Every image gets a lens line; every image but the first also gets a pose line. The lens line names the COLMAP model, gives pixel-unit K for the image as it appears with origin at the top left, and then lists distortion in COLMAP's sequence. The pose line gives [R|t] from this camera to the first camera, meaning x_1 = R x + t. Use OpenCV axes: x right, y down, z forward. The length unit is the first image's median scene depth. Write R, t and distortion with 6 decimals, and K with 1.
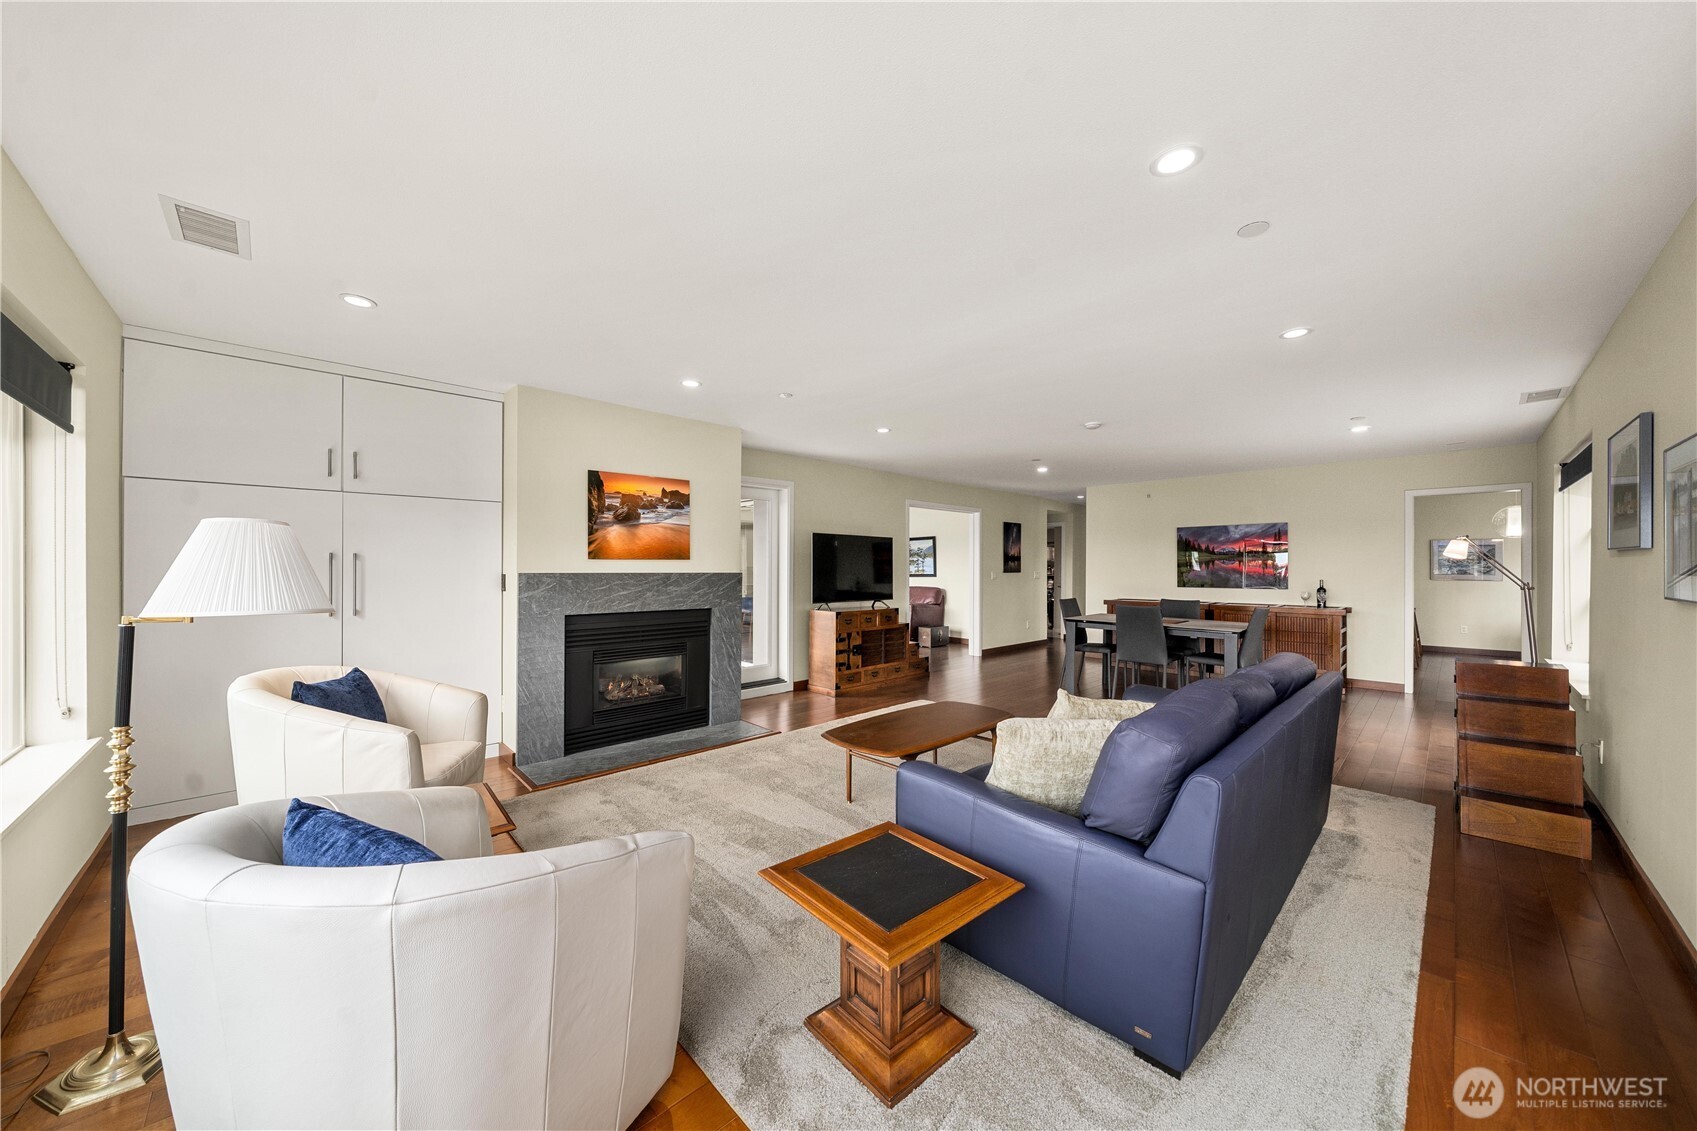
lens RADIAL K [[591.3, 0, 849.6], [0, 591.3, 564.5], [0, 0, 1]] dist [0.002609, -0.000751]
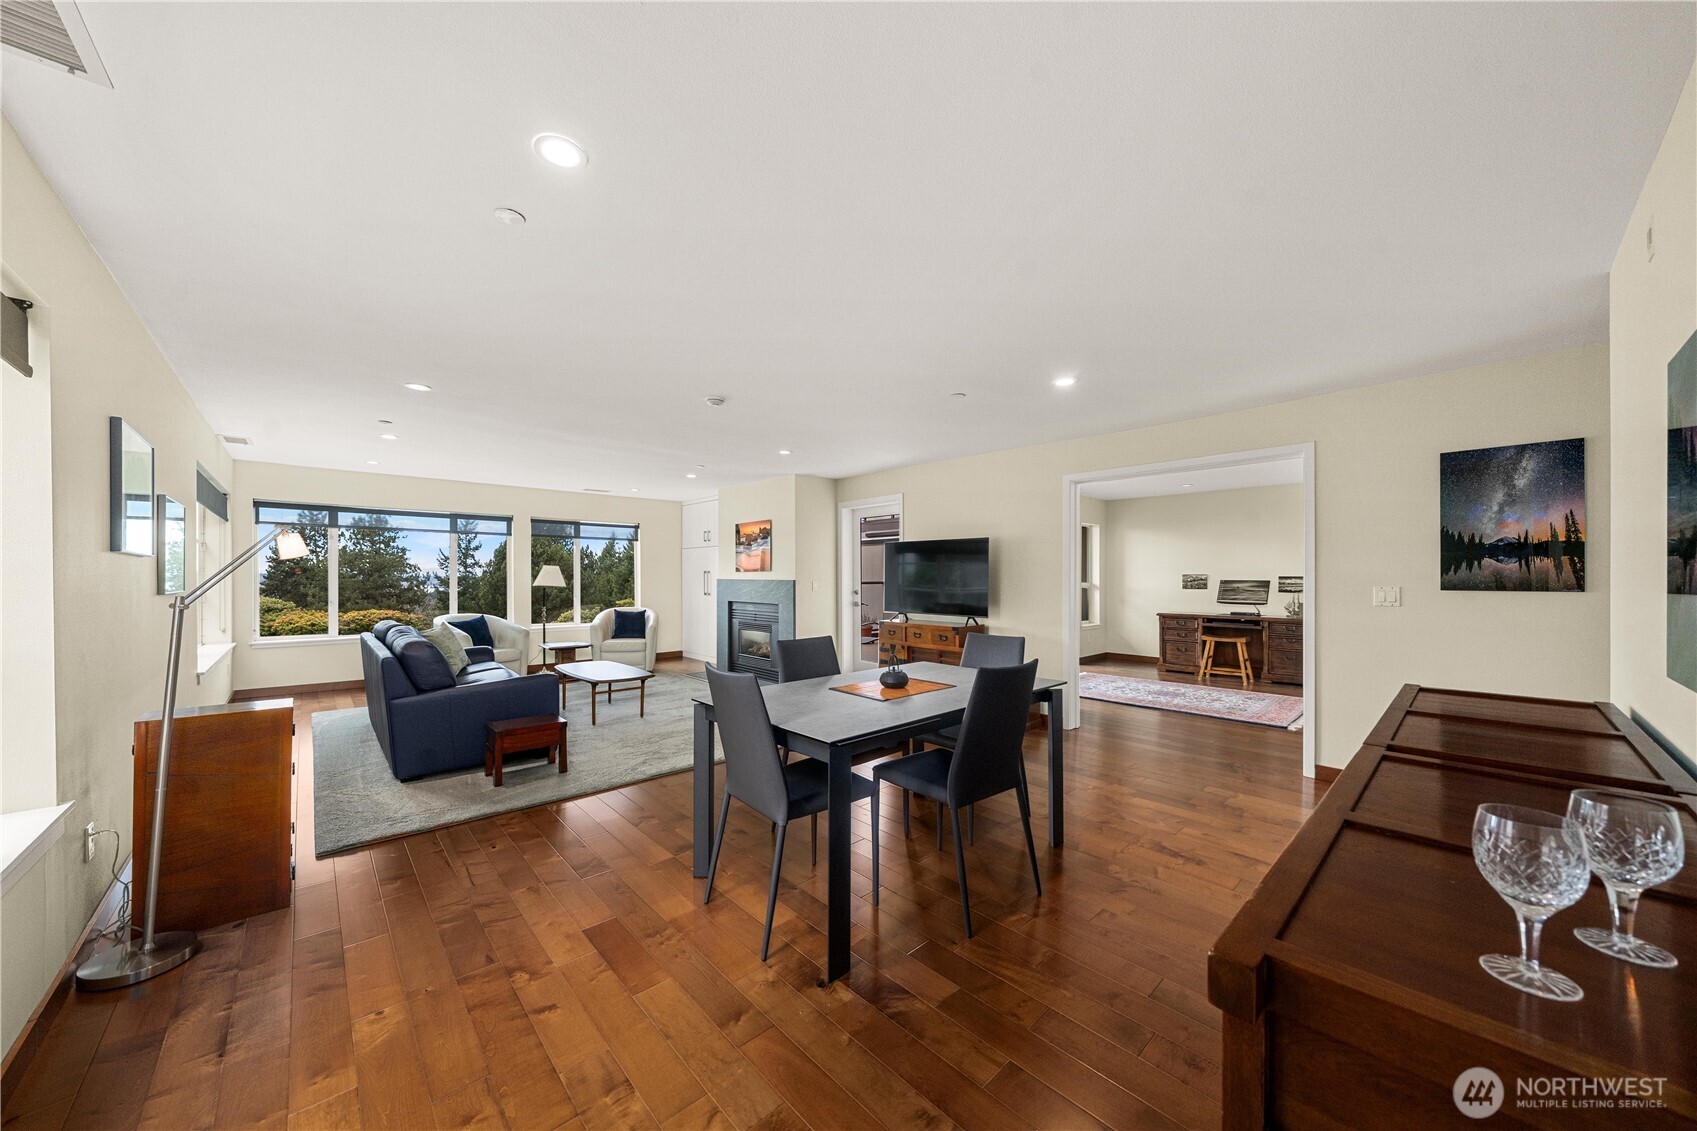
lens RADIAL K [[591.3, 0, 848.9], [0, 591.3, 570.8], [0, 0, 1]] dist [0.002609, -0.000751]
pose [[-0.029484, -0.011536, -0.999499, 0.945726], [0.003192, 0.999927, -0.011635, 0.006991], [0.999560, -0.003534, -0.029445, 0.940599]]
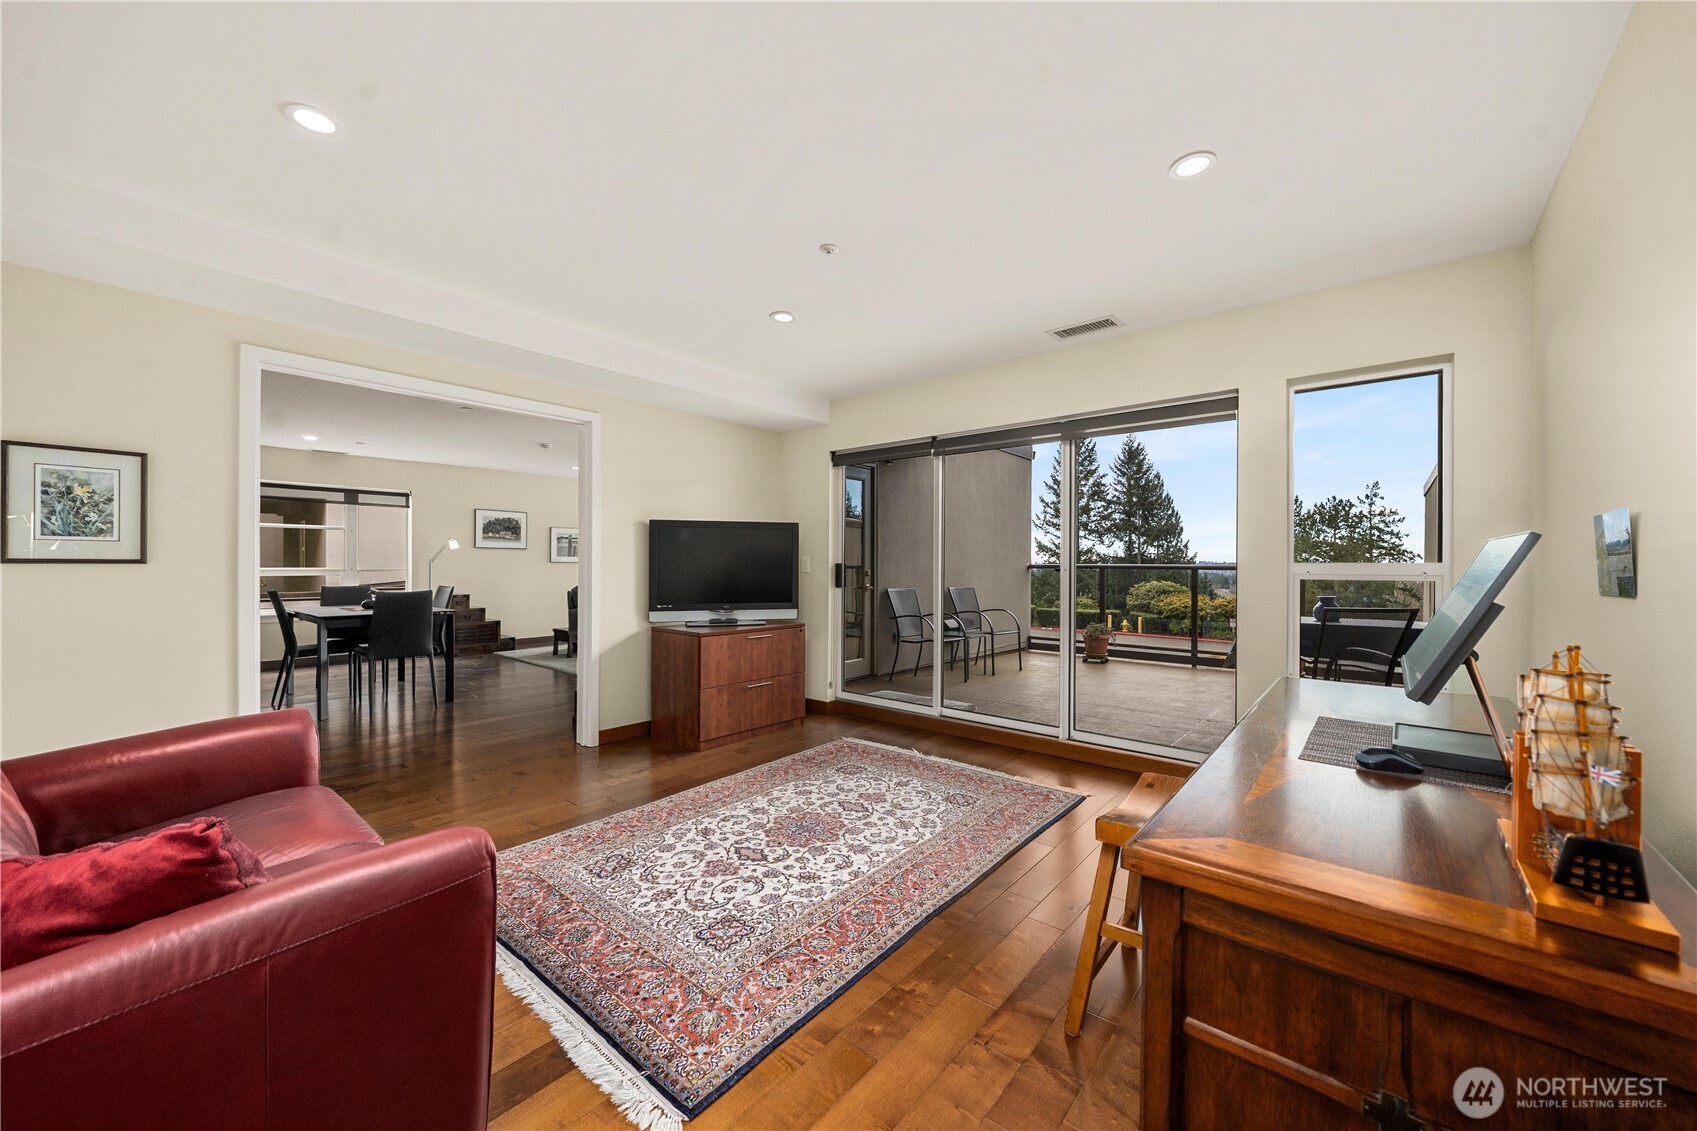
lens RADIAL K [[648.6, 0, 836.2], [0, 648.6, 566.3], [0, 0, 1]] dist [-0.004042, -0.000170]
pose [[-0.997803, -0.005454, -0.066026, -0.116809], [-0.005414, 0.999985, -0.000784, 0.026909], [0.066029, -0.000425, -0.997818, 1.938045]]
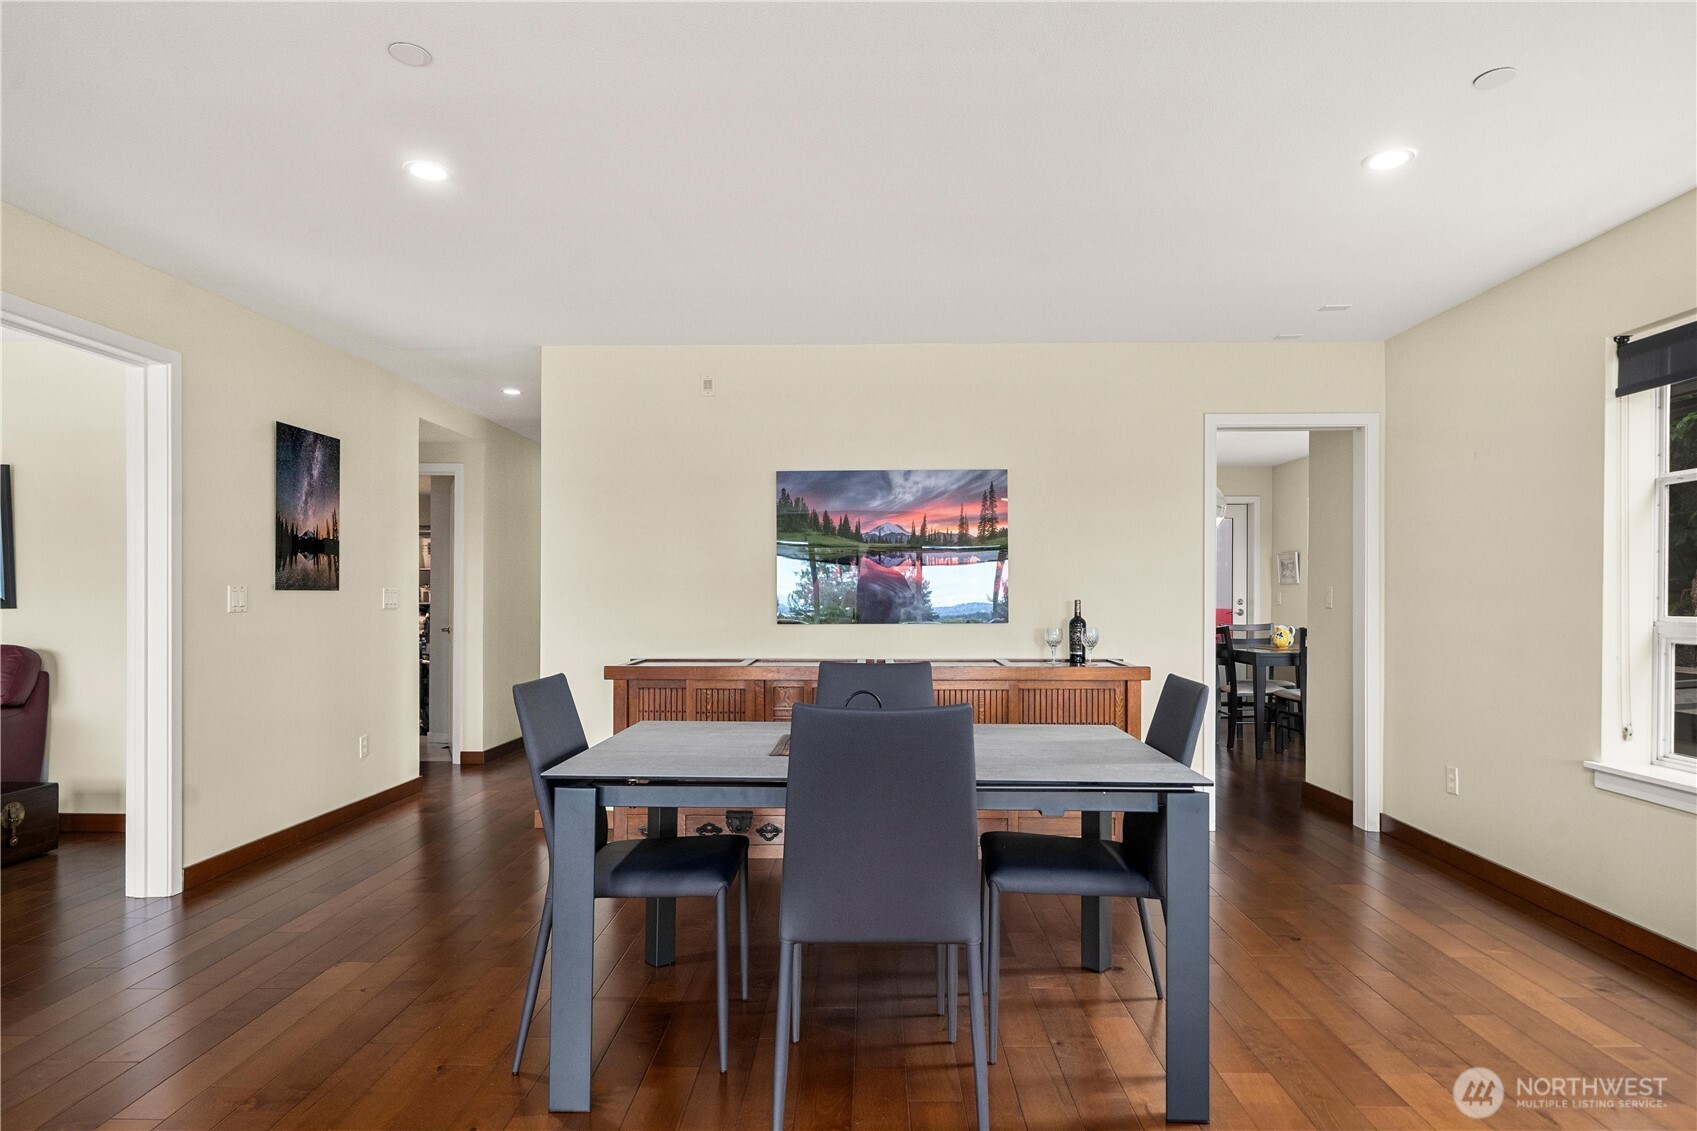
lens RADIAL K [[949.7, 0, 849.8], [0, 949.7, 596.8], [0, 0, 1]] dist [0.004407, -0.000759]
pose [[0.715481, -0.002908, 0.698626, 0.191189], [-0.001194, 0.999985, 0.005386, 0.021353], [-0.698631, -0.004688, 0.715466, 0.656074]]
